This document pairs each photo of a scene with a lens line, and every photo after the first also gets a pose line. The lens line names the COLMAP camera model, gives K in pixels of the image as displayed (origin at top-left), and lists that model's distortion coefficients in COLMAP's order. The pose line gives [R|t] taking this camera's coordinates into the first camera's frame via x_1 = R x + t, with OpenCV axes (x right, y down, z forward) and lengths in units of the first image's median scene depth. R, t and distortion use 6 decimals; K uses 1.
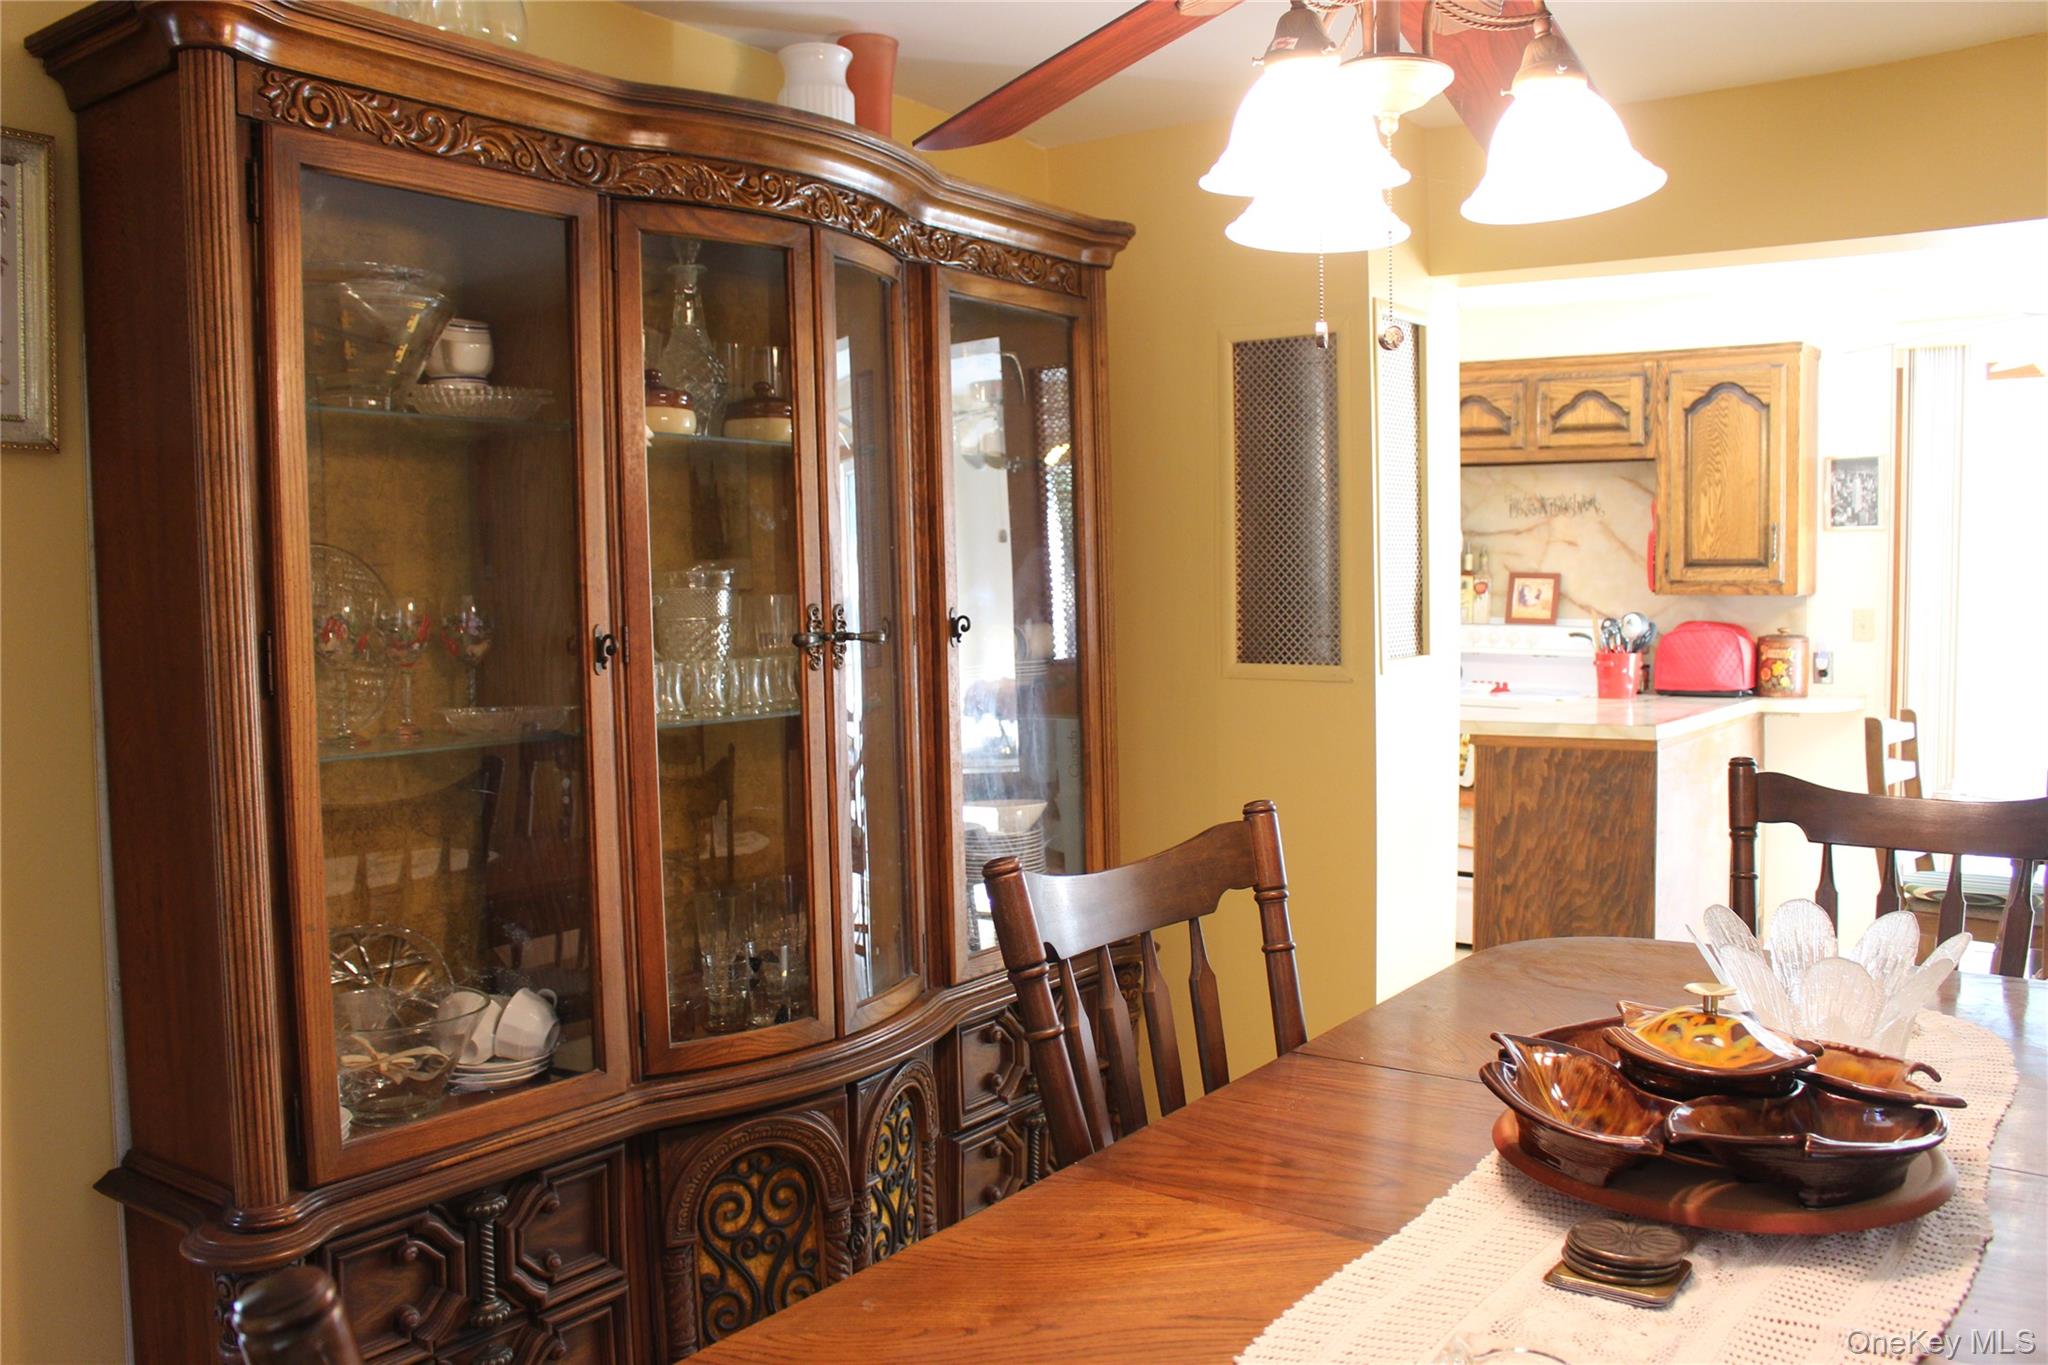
lens RADIAL K [[1755.8, 0, 1015.0], [0, 1755.8, 700.6], [0, 0, 1]] dist [-0.151971, 0.126177]
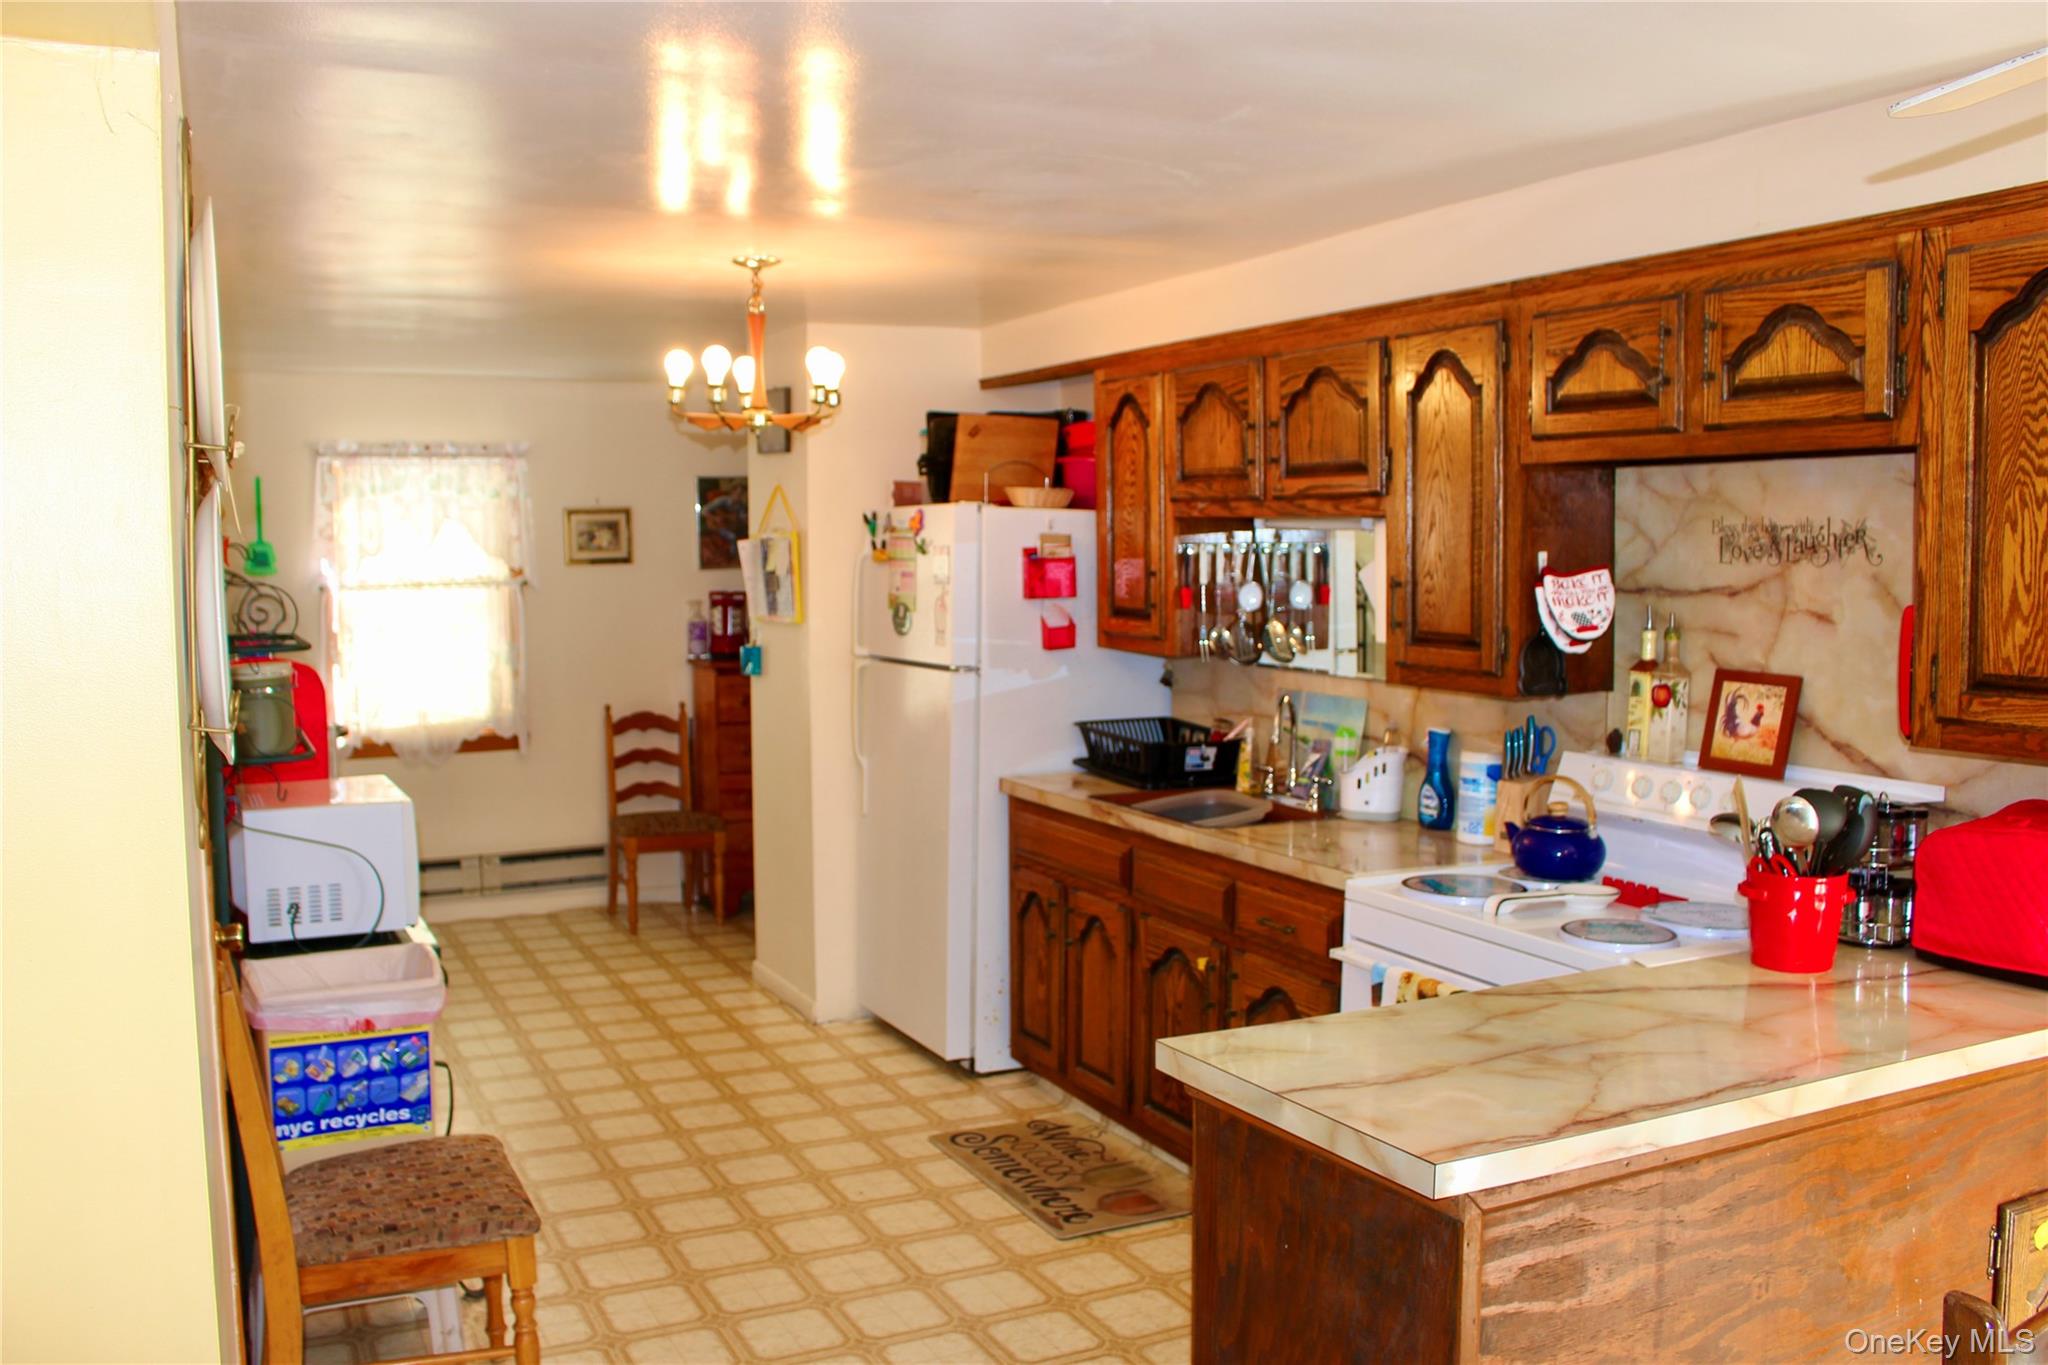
lens RADIAL K [[1701.1, 0, 1006.9], [0, 1701.1, 703.1], [0, 0, 1]] dist [-0.158994, 0.125891]
pose [[0.879328, 0.043935, -0.474185, 0.368209], [-0.036213, 0.999021, 0.025410, -0.075339], [0.474837, -0.005172, 0.880059, 0.505241]]
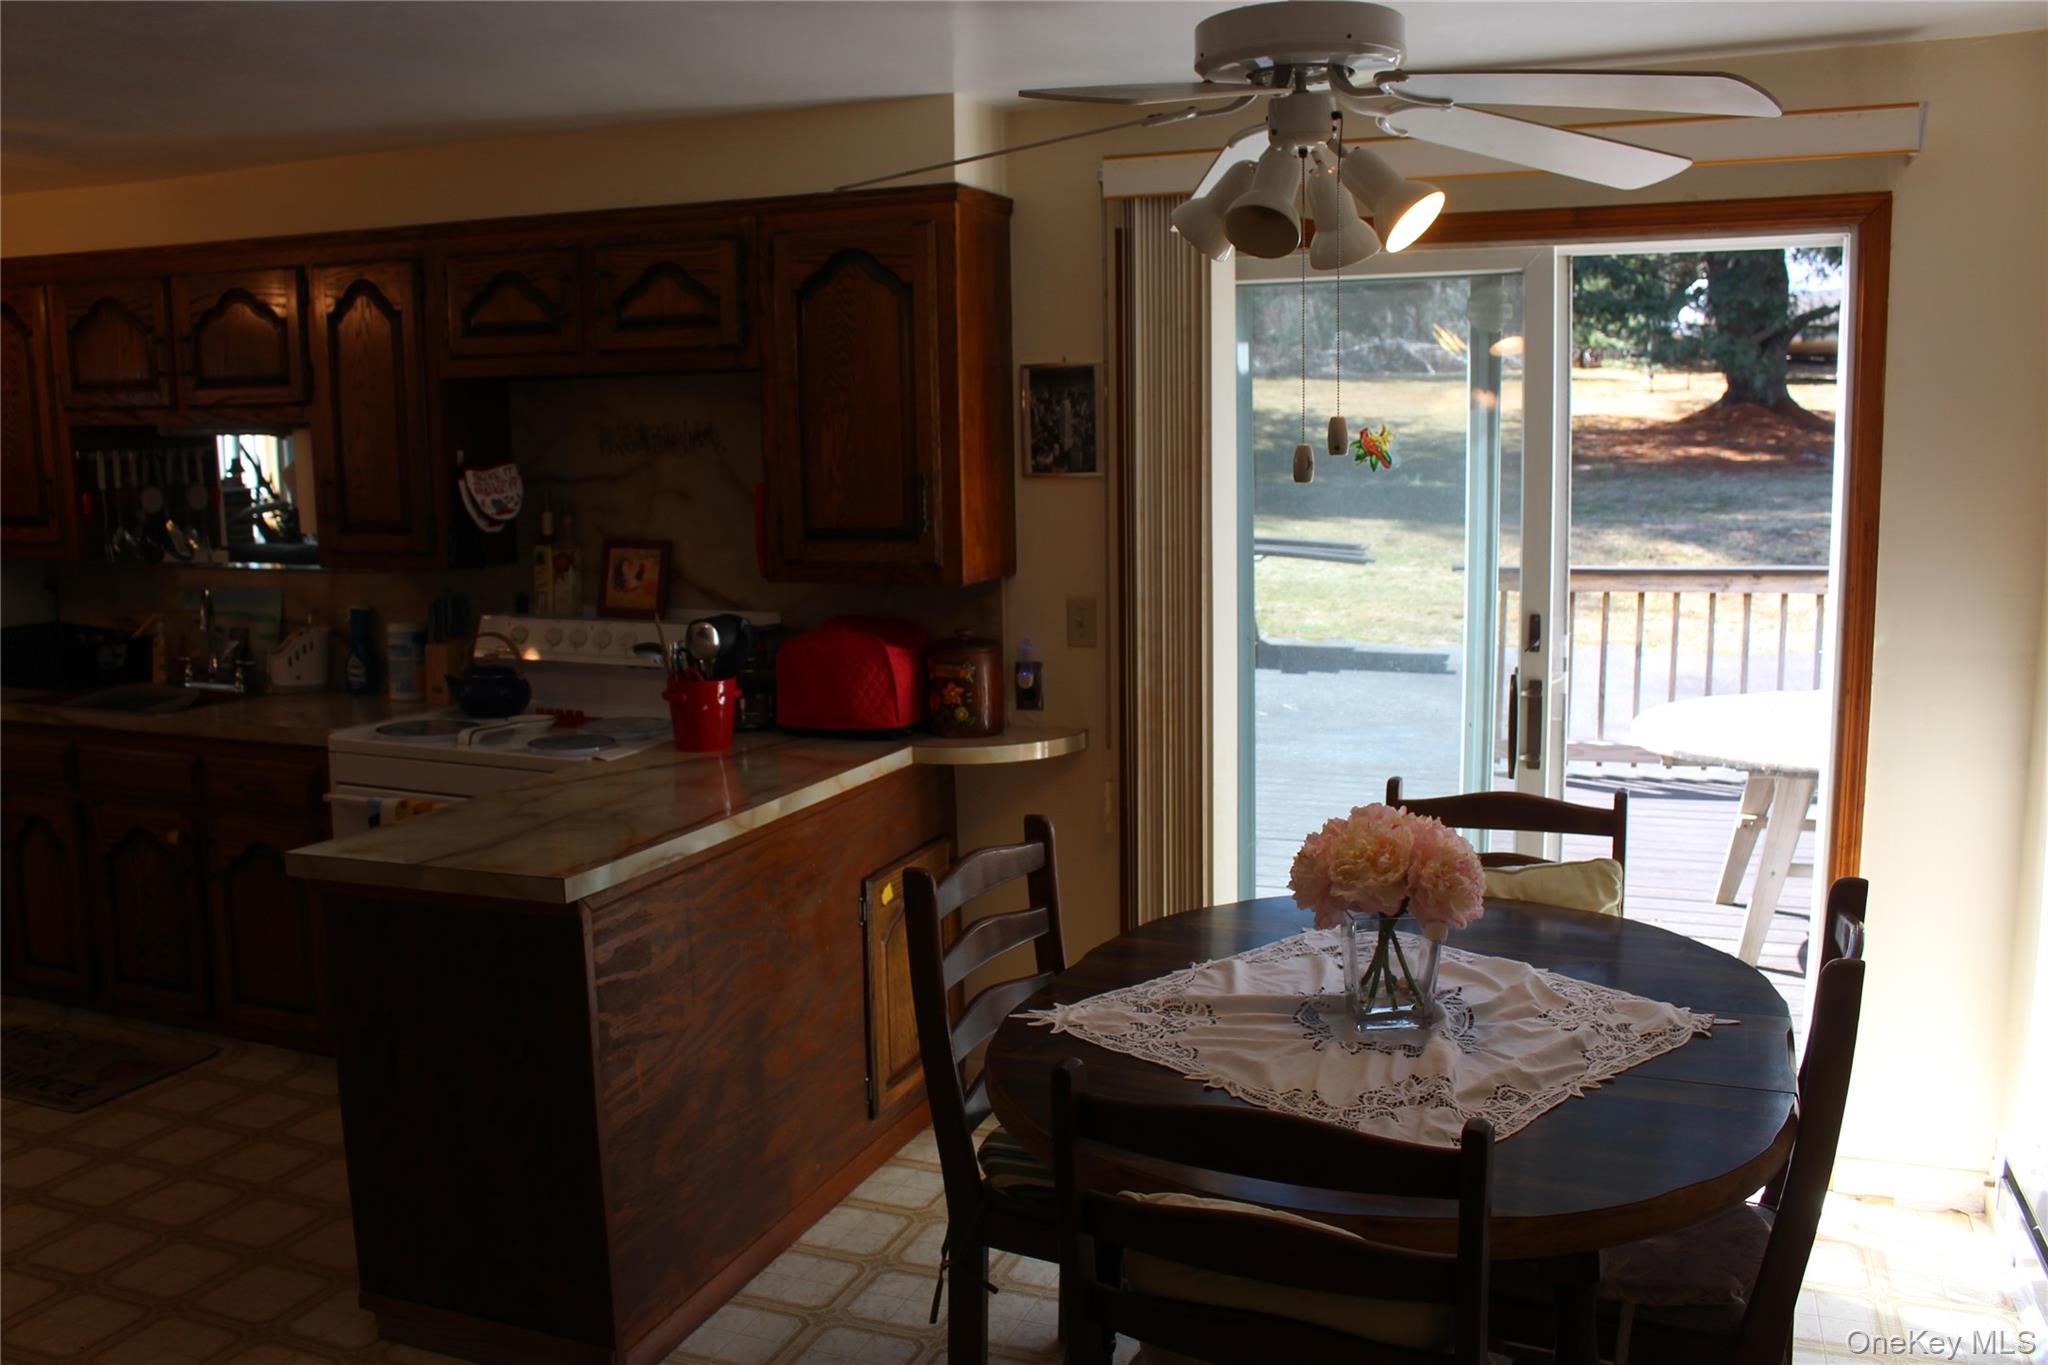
lens RADIAL K [[1701.1, 0, 1006.9], [0, 1701.1, 703.1], [0, 0, 1]] dist [-0.158994, 0.125891]
pose [[0.971177, -0.039388, 0.235081, 0.309340], [0.020684, 0.996458, 0.081508, -0.066398], [-0.237458, -0.074296, 0.968552, 0.362336]]
